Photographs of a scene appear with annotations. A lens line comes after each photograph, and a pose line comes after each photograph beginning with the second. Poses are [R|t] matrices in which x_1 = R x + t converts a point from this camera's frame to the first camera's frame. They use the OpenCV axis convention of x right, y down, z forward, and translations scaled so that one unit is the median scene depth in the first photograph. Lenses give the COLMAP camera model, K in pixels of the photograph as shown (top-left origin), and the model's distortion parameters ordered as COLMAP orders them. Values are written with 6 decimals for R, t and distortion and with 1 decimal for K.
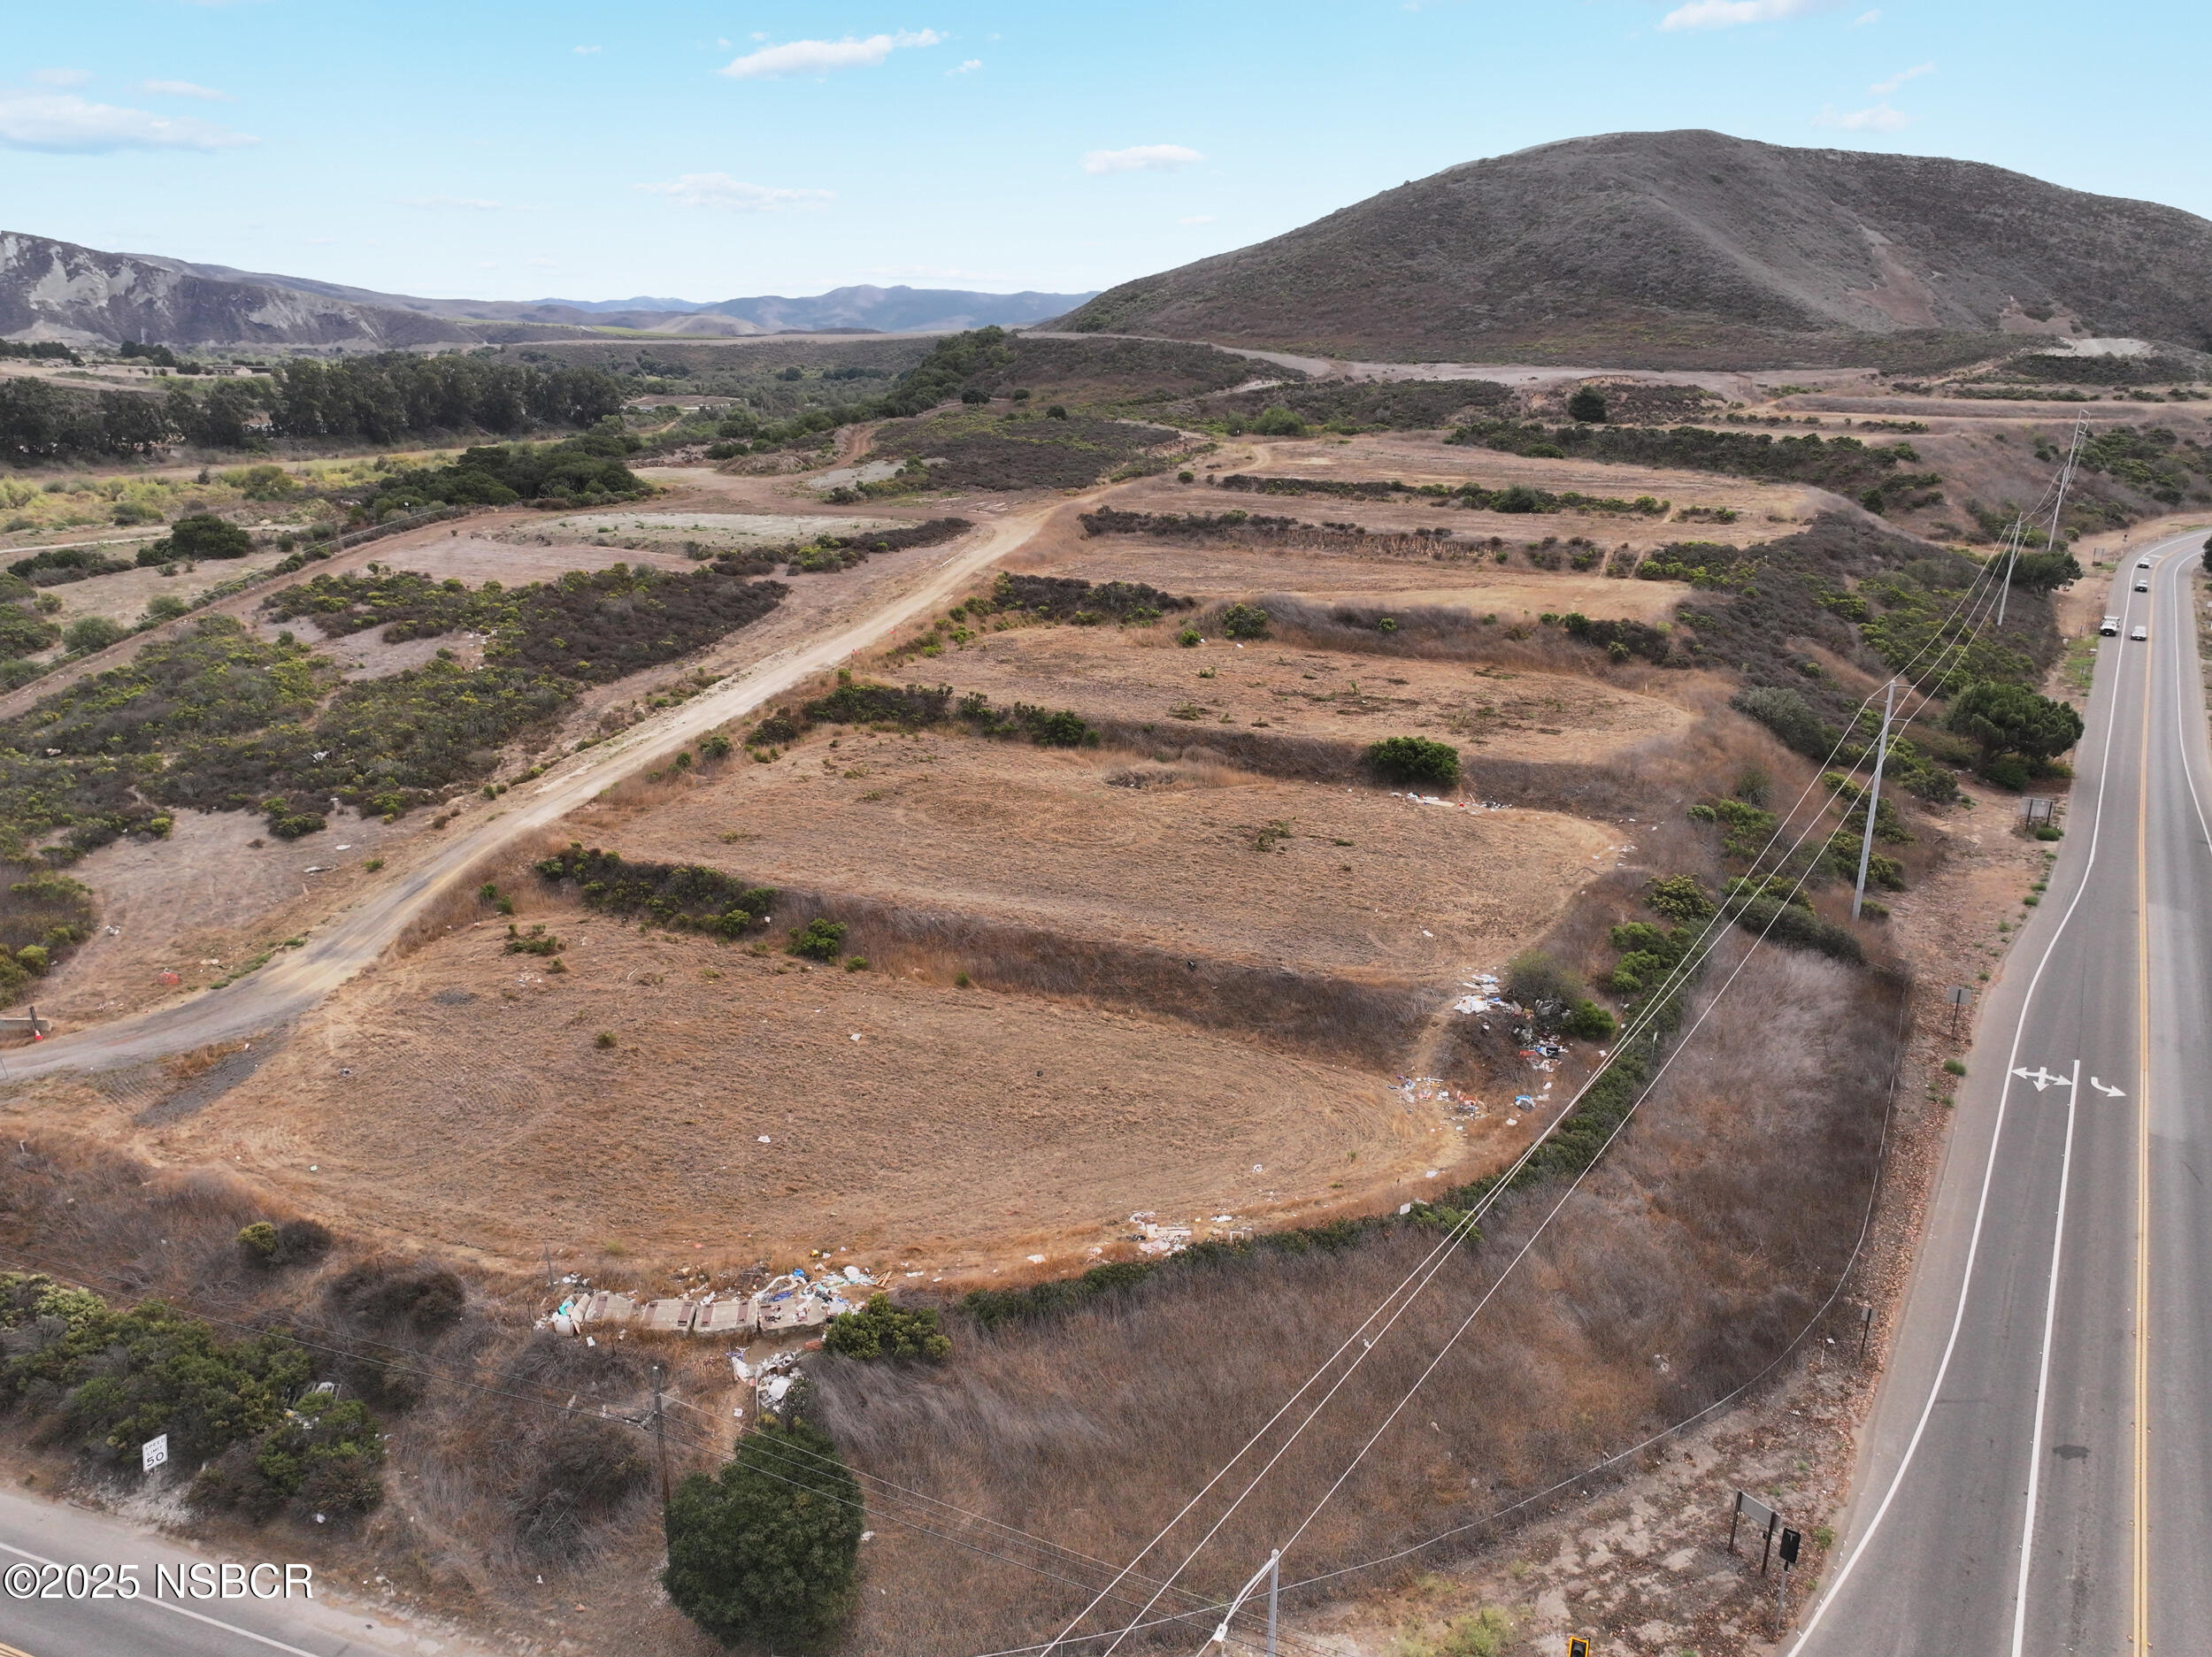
lens RADIAL K [[1550.1, 0, 1112.3], [0, 1550.1, 819.2], [0, 0, 1]] dist [-0.003716, 0.018977]
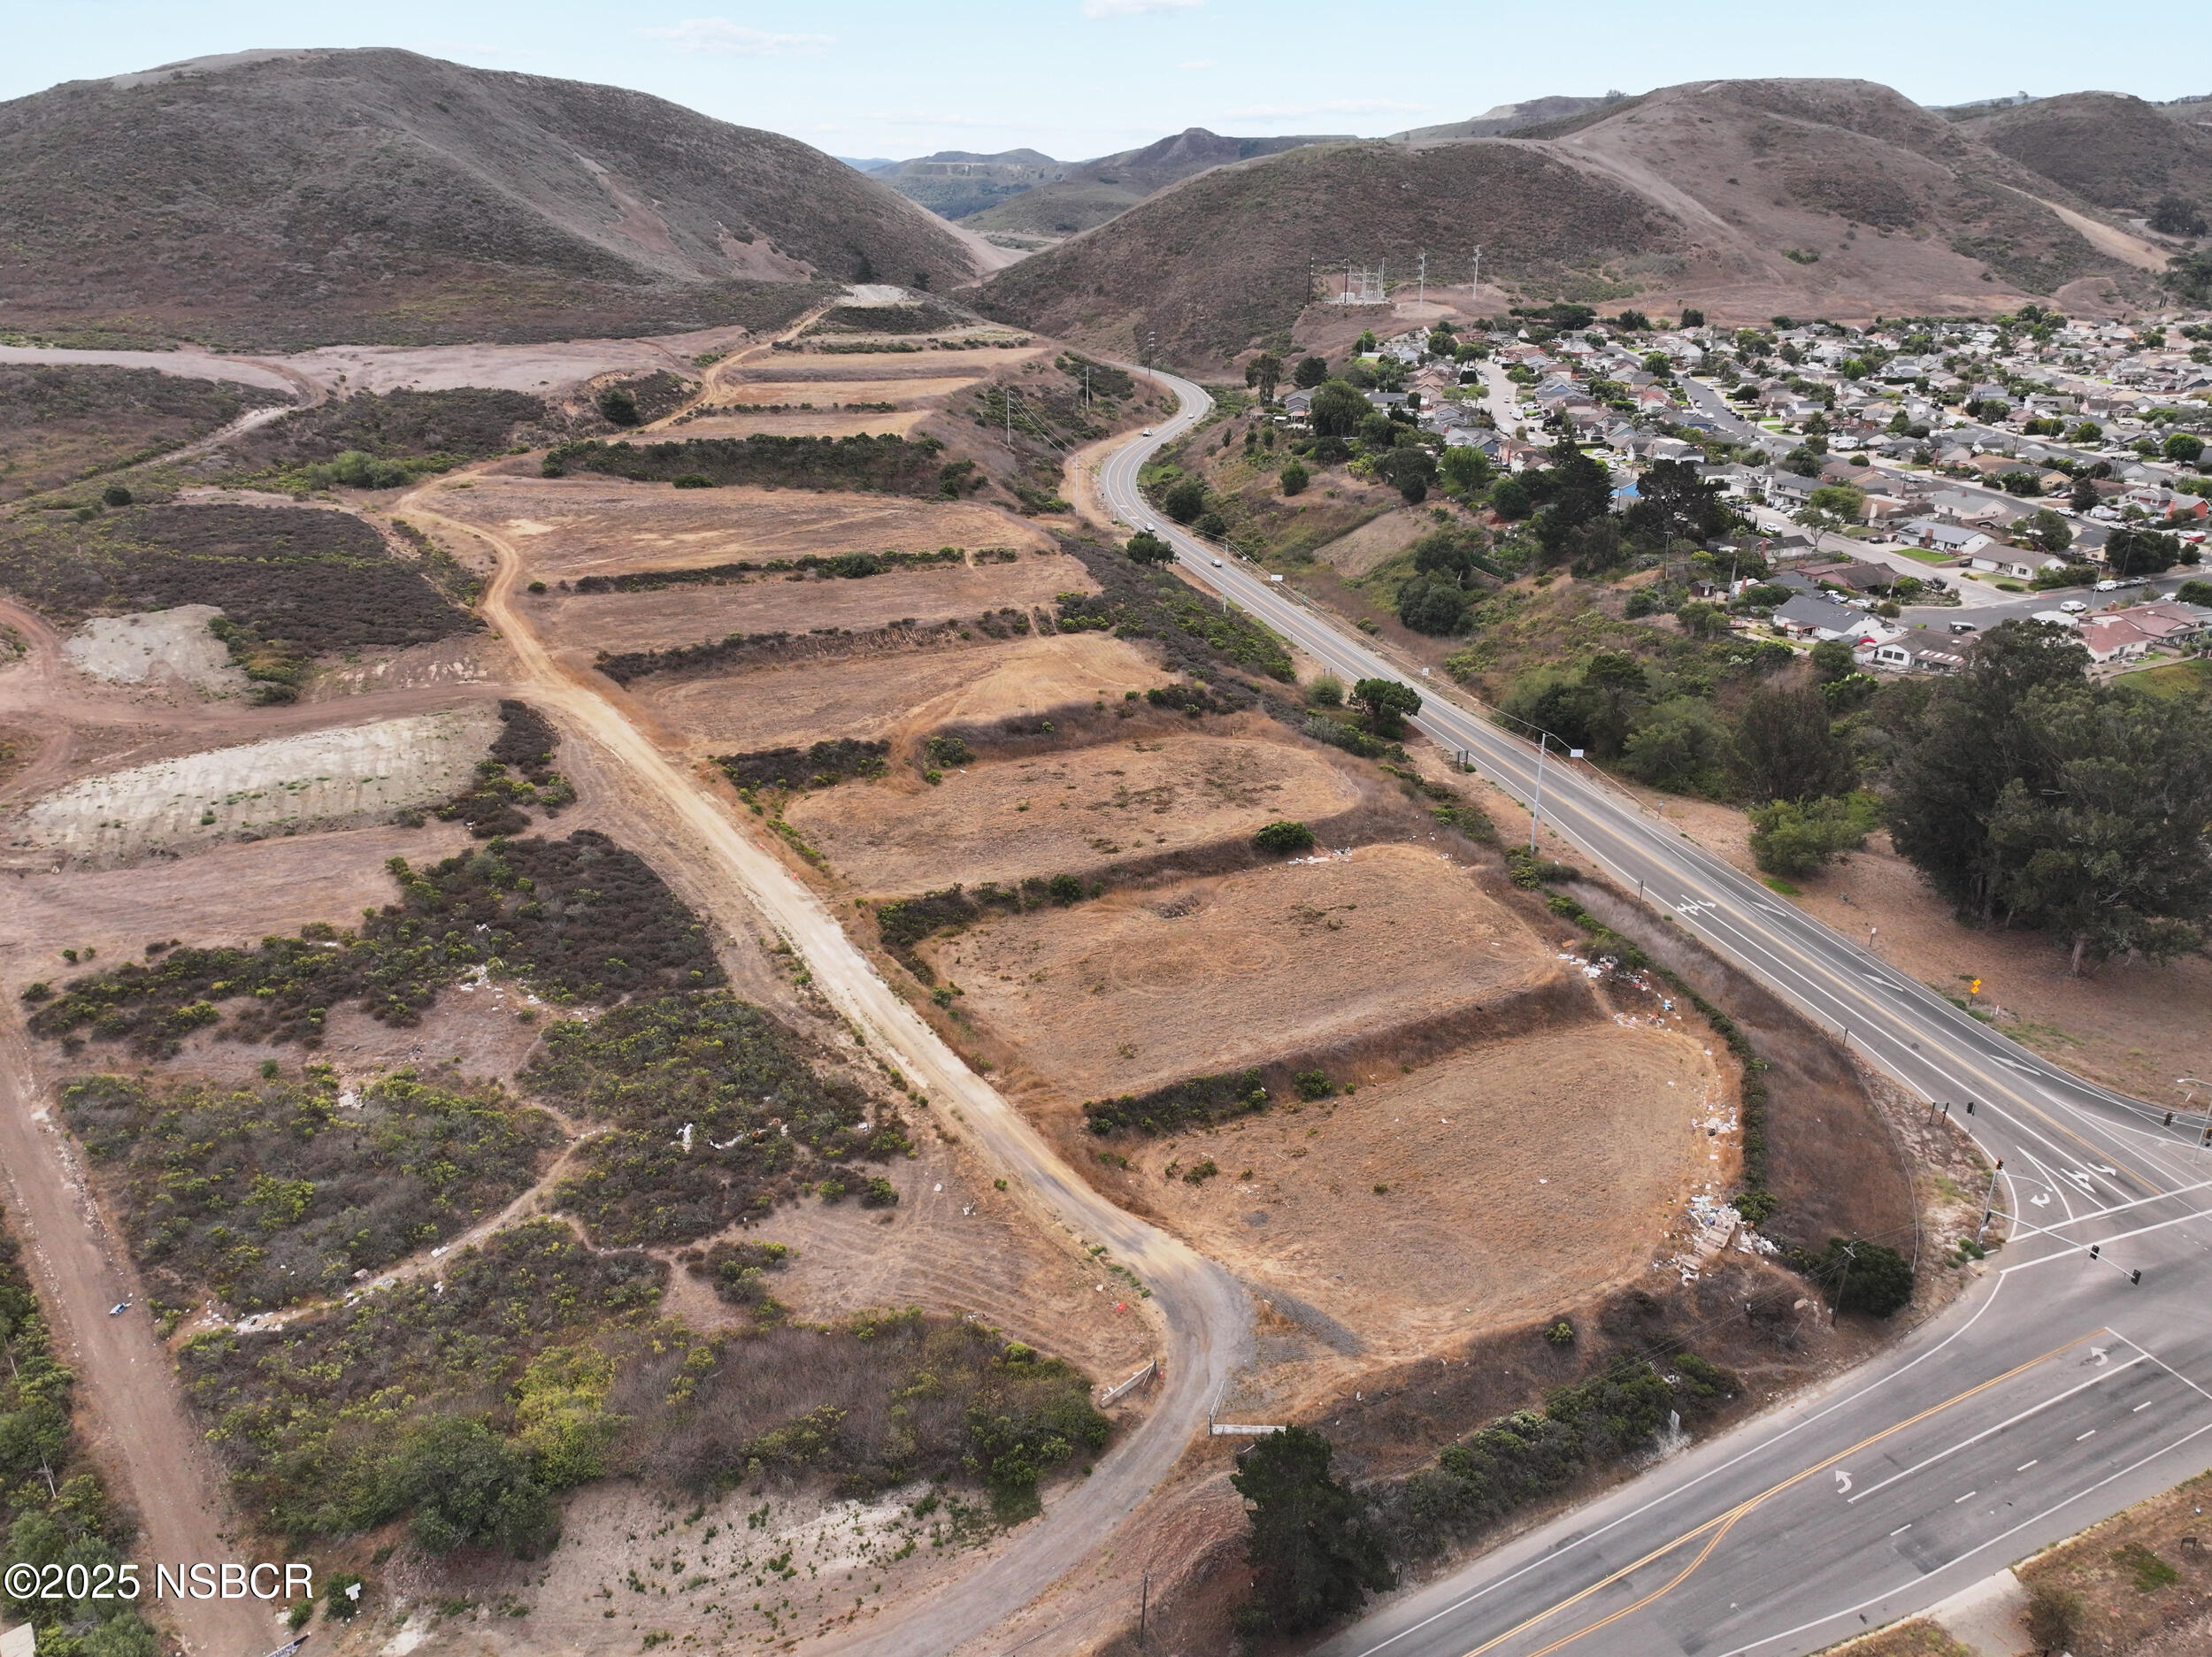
lens RADIAL K [[1550.1, 0, 1117.2], [0, 1550.1, 823.9], [0, 0, 1]] dist [-0.003716, 0.018977]
pose [[0.655278, -0.295386, 0.695239, -0.584277], [0.229080, 0.954739, 0.189726, -0.226473], [-0.719814, 0.034942, 0.693287, 0.026209]]
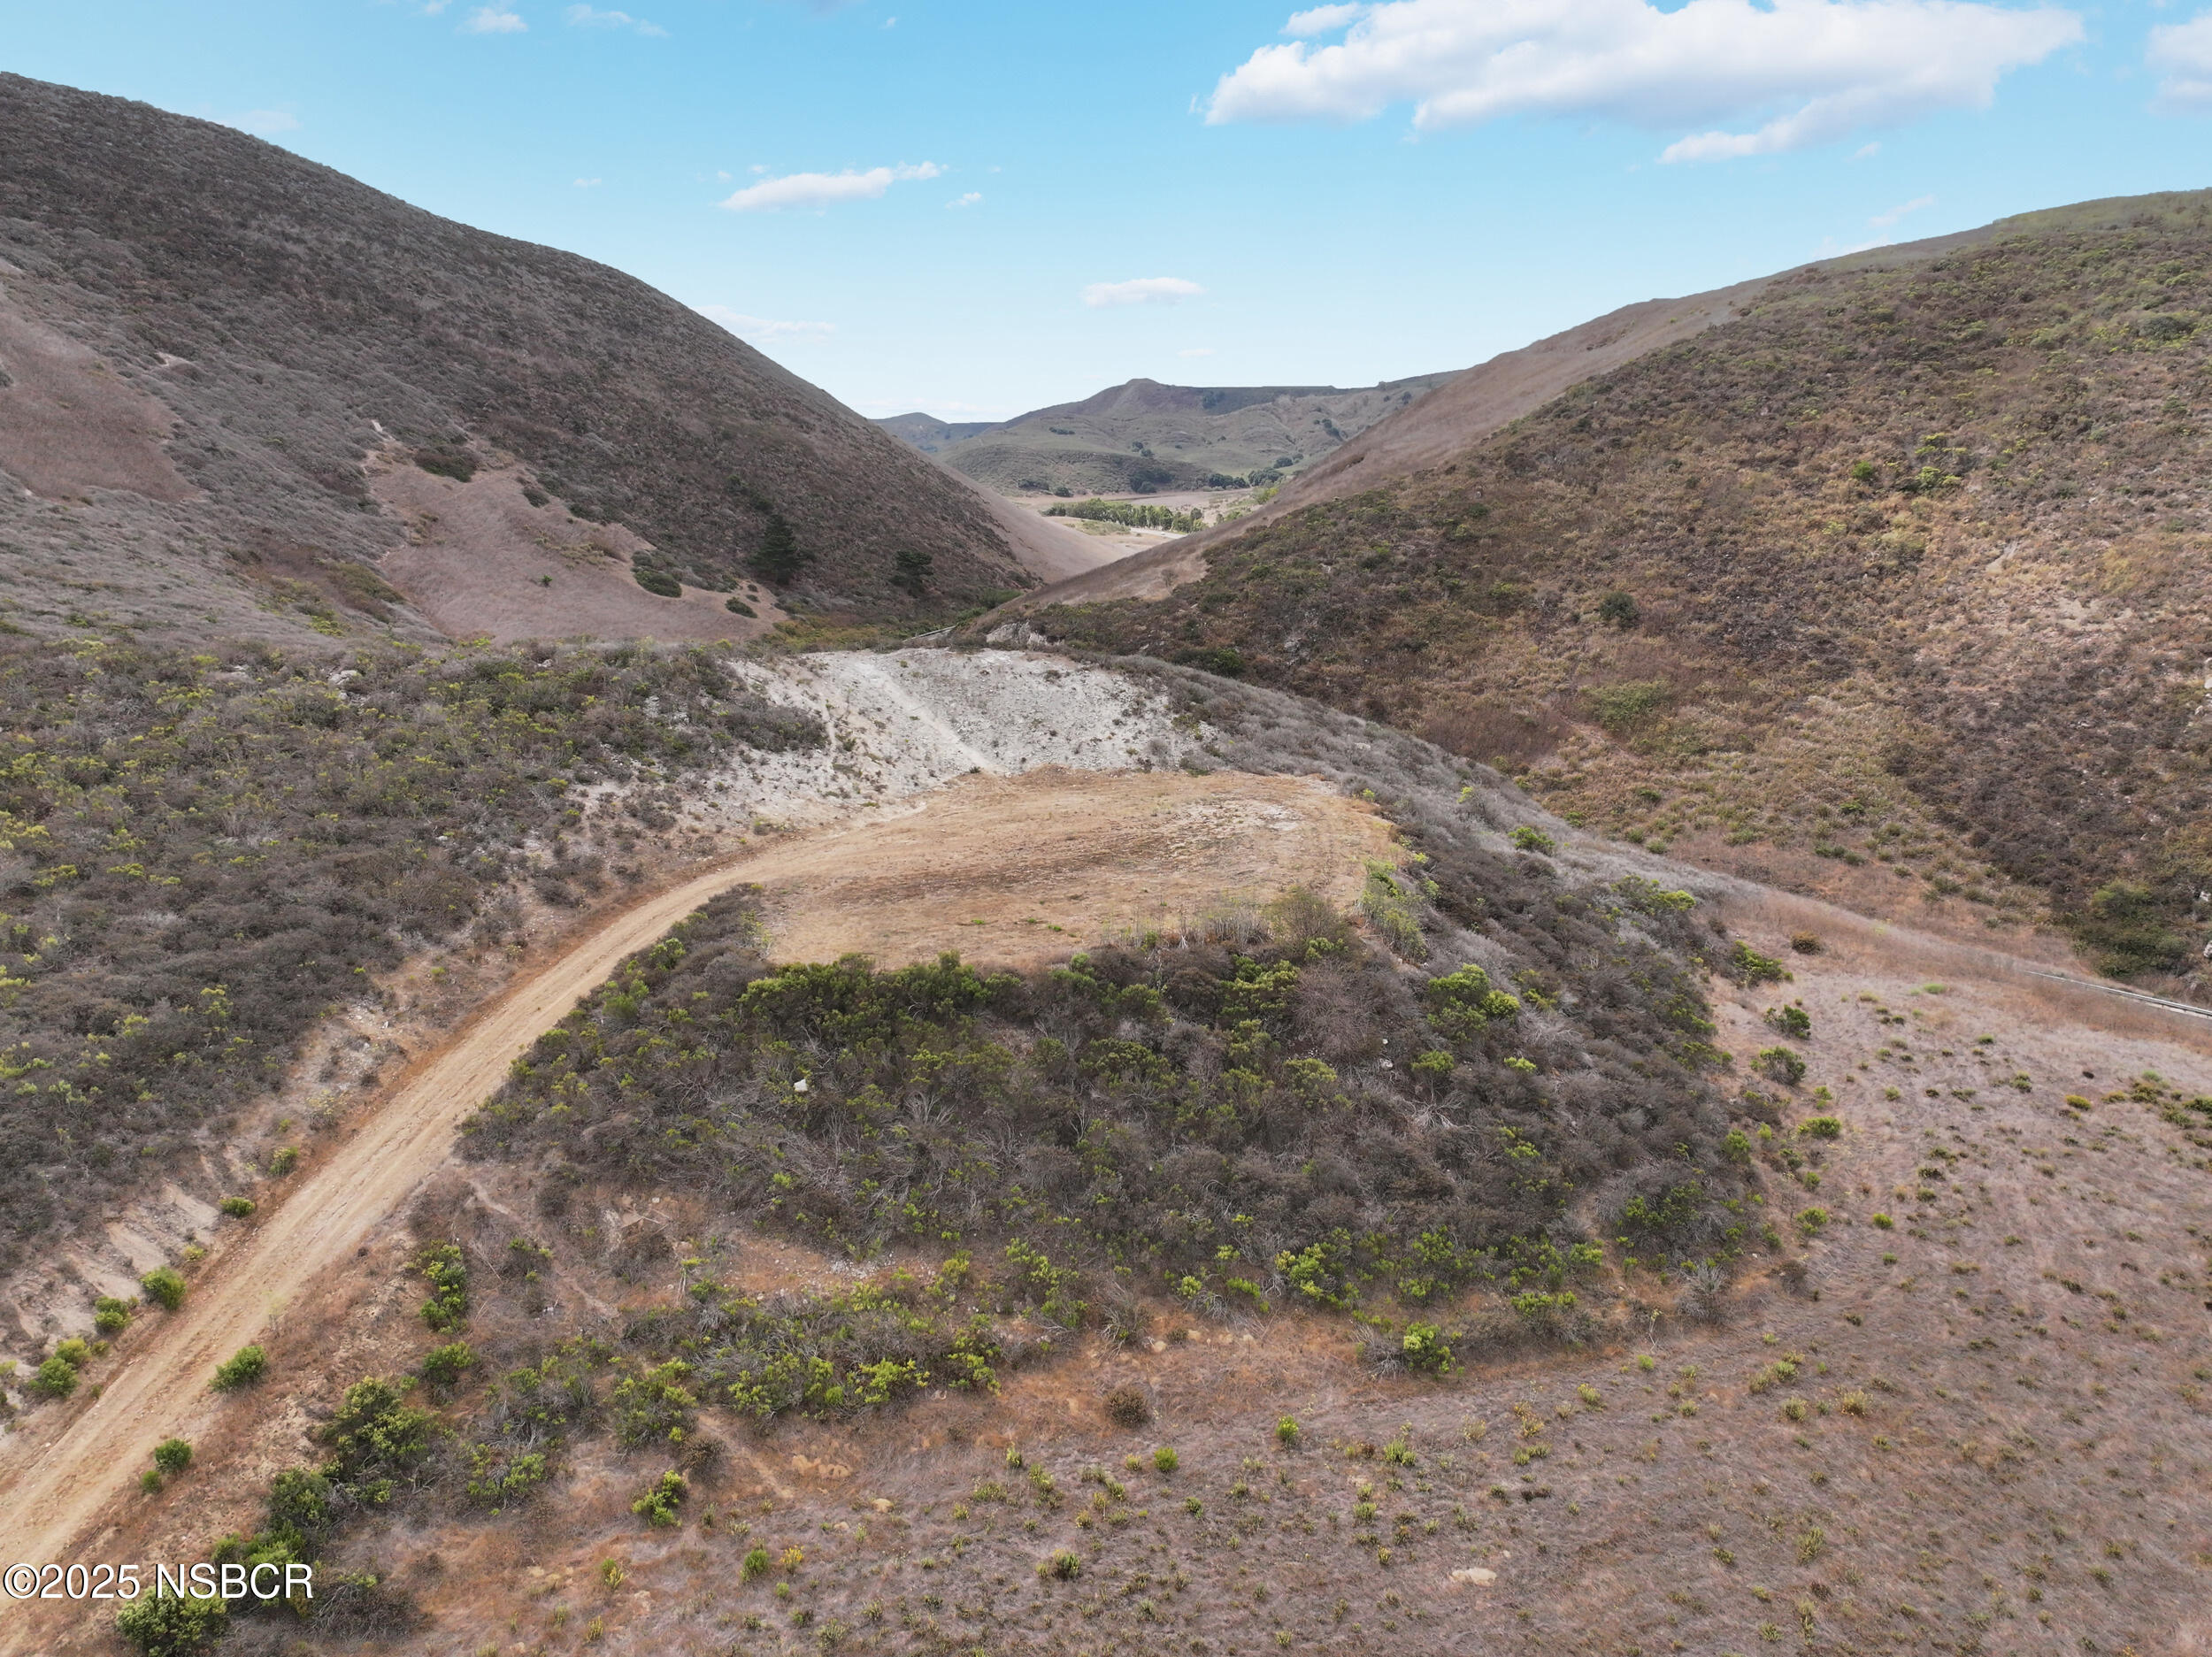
lens RADIAL K [[1550.1, 0, 1113.7], [0, 1550.1, 825.3], [0, 0, 1]] dist [-0.003716, 0.018977]
pose [[0.589605, -0.192088, 0.784518, 1.289956], [0.243943, 0.968299, 0.053751, -0.761460], [-0.769972, 0.159686, 0.617773, 2.248743]]
